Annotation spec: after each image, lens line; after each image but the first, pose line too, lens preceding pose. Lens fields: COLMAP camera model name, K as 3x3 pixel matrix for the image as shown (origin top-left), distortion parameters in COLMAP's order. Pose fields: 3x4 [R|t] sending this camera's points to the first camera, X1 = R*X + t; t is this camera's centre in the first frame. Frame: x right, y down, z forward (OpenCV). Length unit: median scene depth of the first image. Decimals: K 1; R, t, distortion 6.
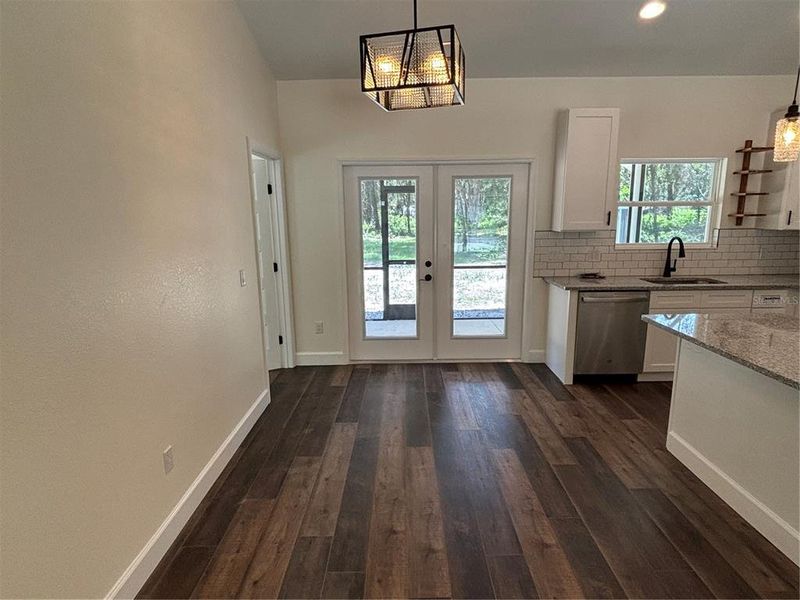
lens RADIAL K [[456.7, 0, 403.0], [0, 456.7, 302.8], [0, 0, 1]] dist [0.013972, -0.019762]
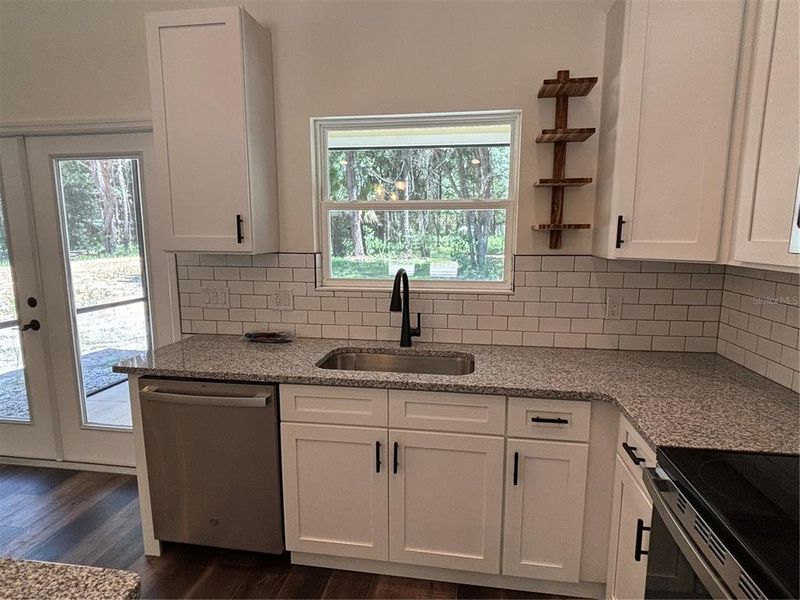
lens RADIAL K [[456.7, 0, 405.9], [0, 456.7, 310.9], [0, 0, 1]] dist [0.013972, -0.019762]
pose [[0.988027, 0.039717, -0.149079, 0.666908], [-0.043673, 0.998773, -0.023351, -0.085844], [0.147969, 0.029582, 0.988549, 0.507310]]
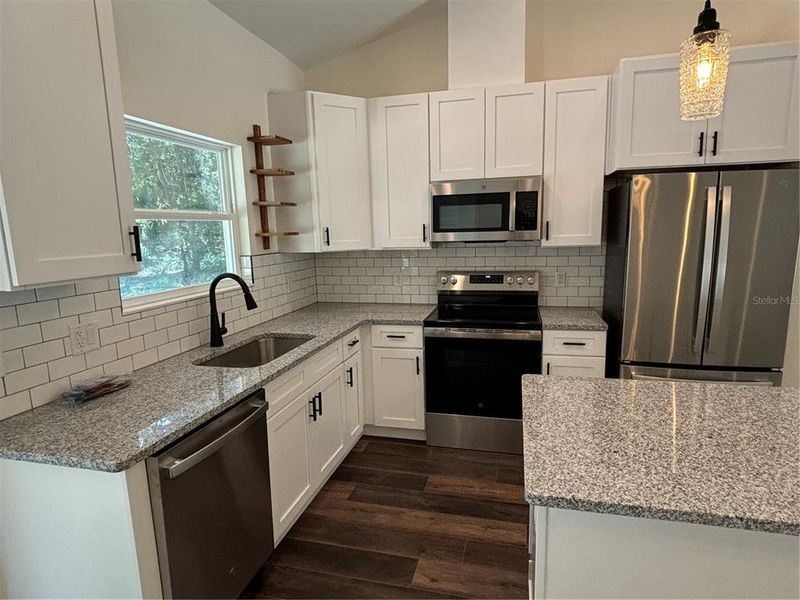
lens RADIAL K [[456.7, 0, 406.8], [0, 456.7, 304.9], [0, 0, 1]] dist [0.013972, -0.019762]
pose [[0.242636, -0.155017, 0.957652, 0.111658], [0.204537, 0.973135, 0.105701, -0.119253], [-0.948310, 0.170228, 0.267824, 0.641776]]
